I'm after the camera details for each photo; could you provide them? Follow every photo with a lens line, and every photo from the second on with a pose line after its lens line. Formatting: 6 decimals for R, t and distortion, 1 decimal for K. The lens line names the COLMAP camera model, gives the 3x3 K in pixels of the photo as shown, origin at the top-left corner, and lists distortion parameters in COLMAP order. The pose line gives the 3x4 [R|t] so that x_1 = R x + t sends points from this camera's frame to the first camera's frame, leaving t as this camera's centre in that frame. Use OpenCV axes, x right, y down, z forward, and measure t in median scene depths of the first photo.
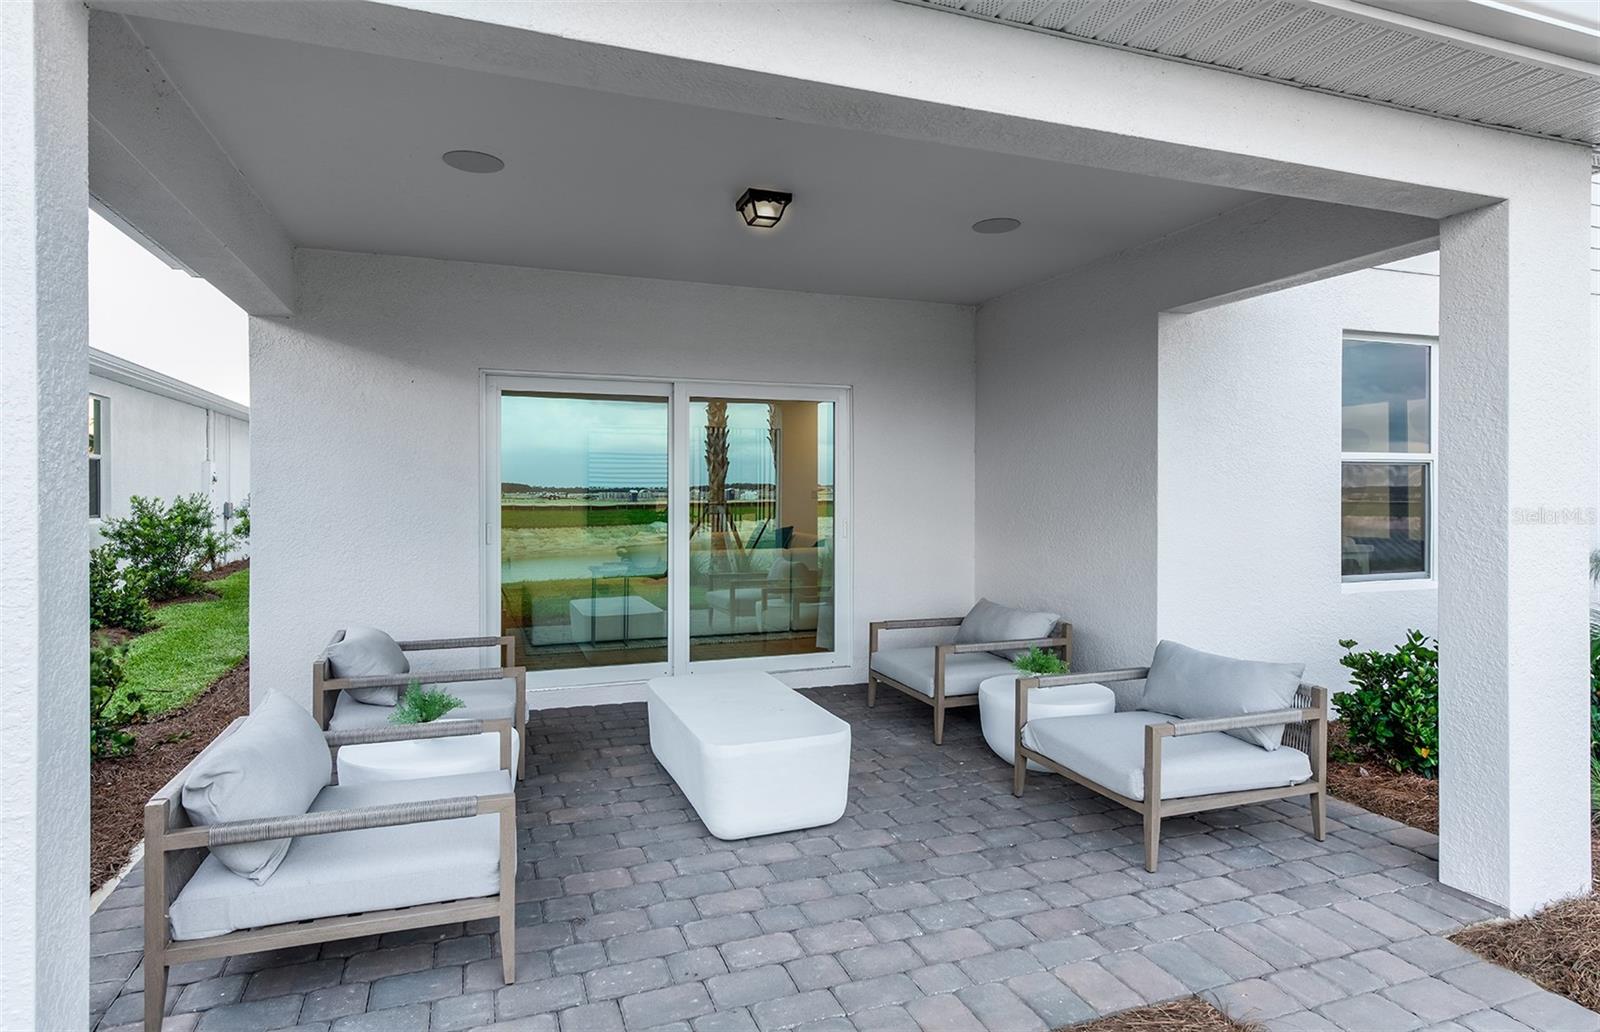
lens RADIAL K [[869.8, 0, 797.2], [0, 869.8, 488.3], [0, 0, 1]] dist [0.000636, -0.000061]
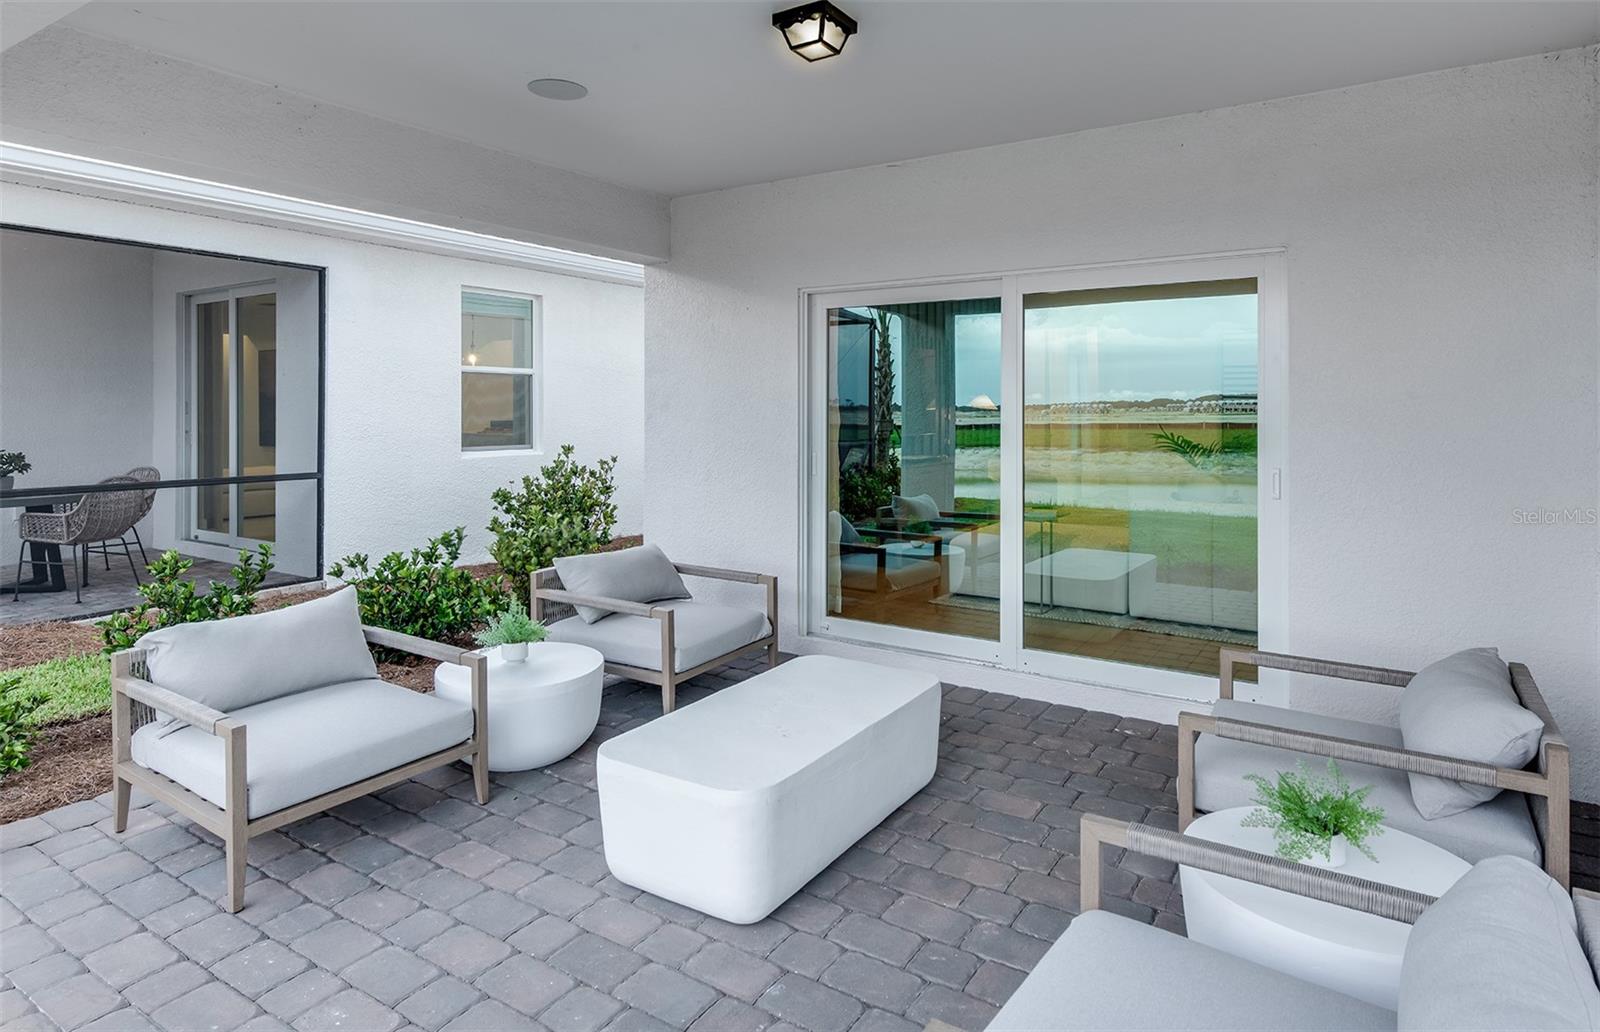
lens RADIAL K [[901.3, 0, 798.8], [0, 901.3, 406.8], [0, 0, 1]] dist [0.003281, 0.000680]
pose [[0.596406, -0.001237, -0.802682, 0.674829], [-0.001663, 0.999995, -0.002776, -0.010564], [0.802681, 0.002991, 0.596401, 0.673322]]
